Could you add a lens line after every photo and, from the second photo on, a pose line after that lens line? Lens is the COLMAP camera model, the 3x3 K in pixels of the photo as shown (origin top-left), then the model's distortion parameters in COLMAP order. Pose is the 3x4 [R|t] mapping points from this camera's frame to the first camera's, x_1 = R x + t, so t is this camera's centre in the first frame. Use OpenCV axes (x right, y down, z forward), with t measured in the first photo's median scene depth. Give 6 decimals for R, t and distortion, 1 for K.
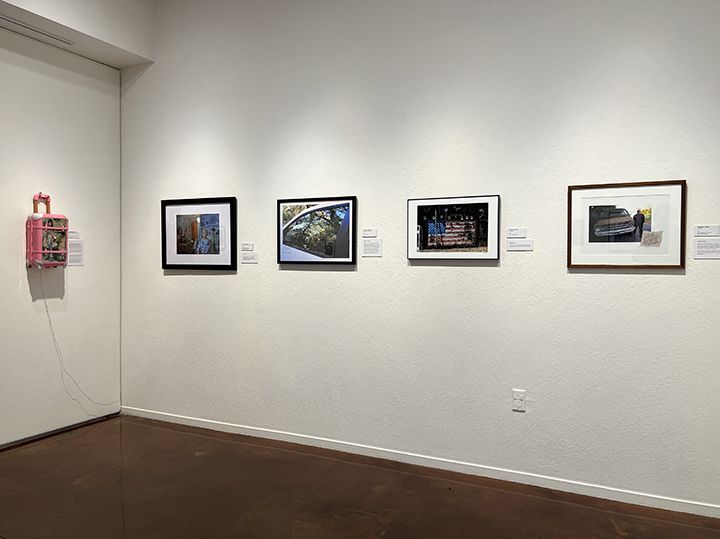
lens RADIAL K [[595.6, 0, 354.4], [0, 595.6, 272.6], [0, 0, 1]] dist [0.025858, -0.013175]
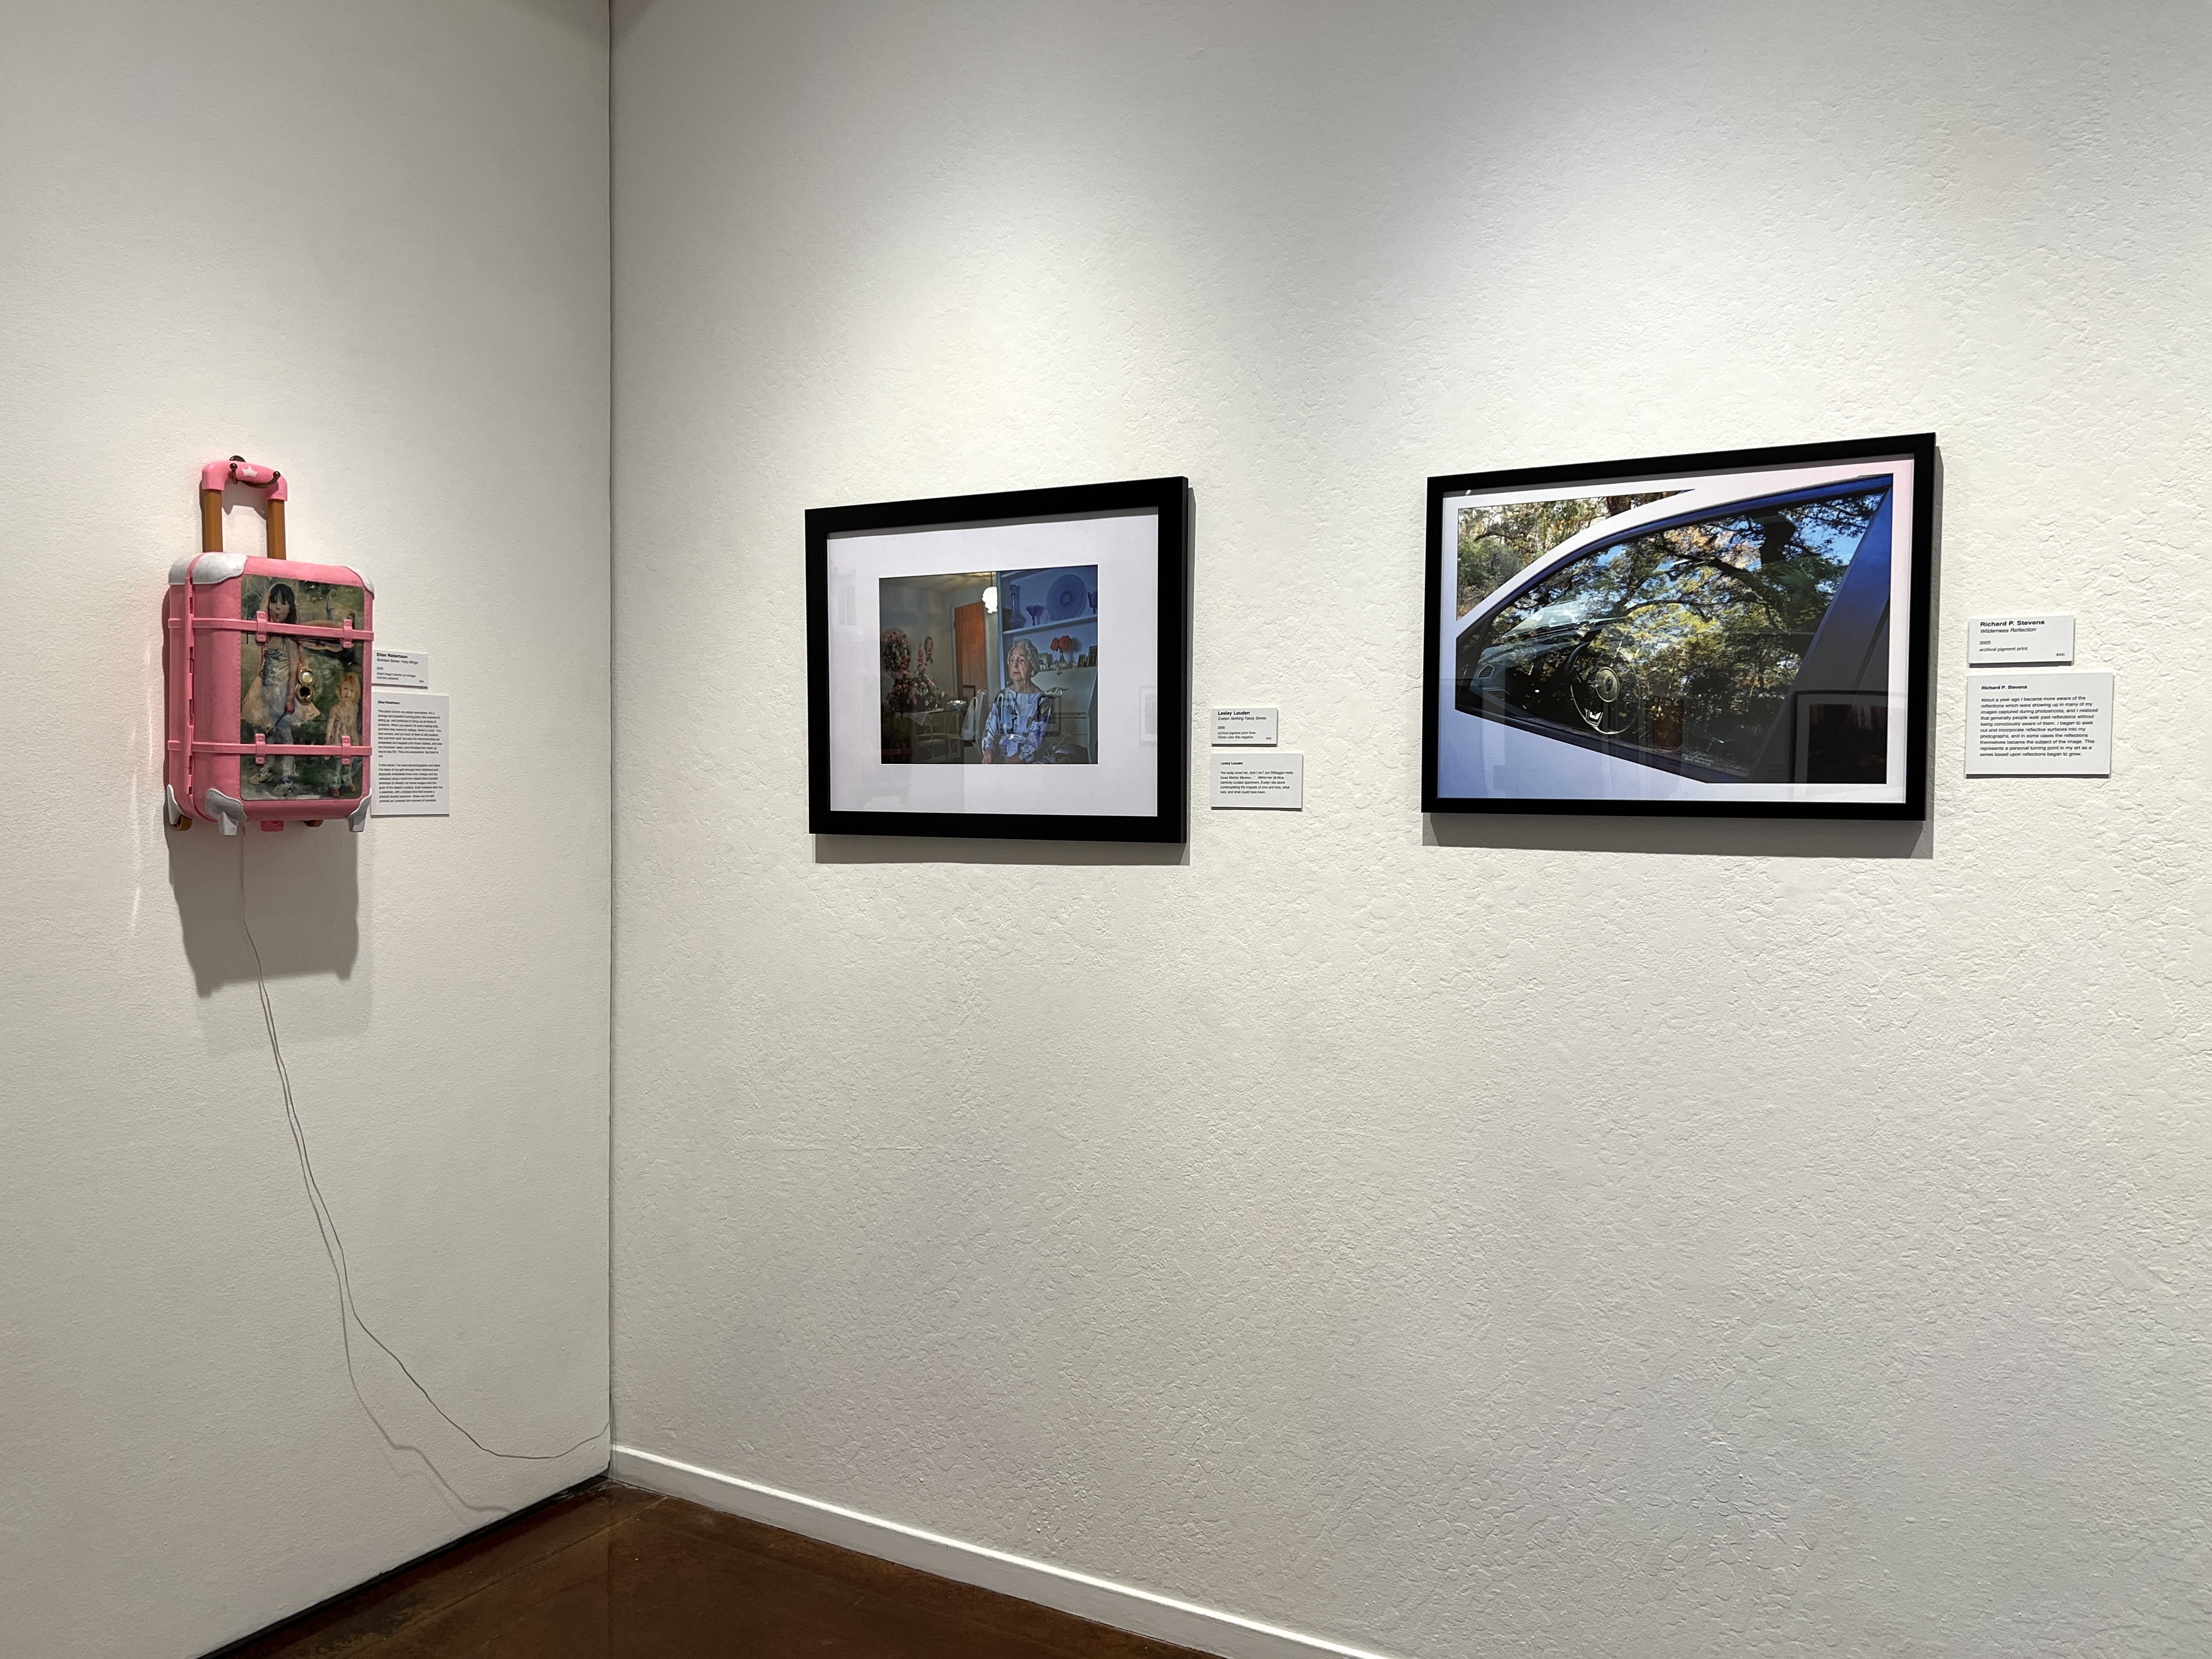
lens RADIAL K [[1664.4, 0, 1115.4], [0, 1664.4, 841.0], [0, 0, 1]] dist [0.053715, -0.034565]
pose [[0.998655, 0.003997, -0.051691, -0.198768], [-0.003571, 0.999959, 0.008341, -0.009419], [0.051723, -0.008145, 0.998628, 0.447974]]
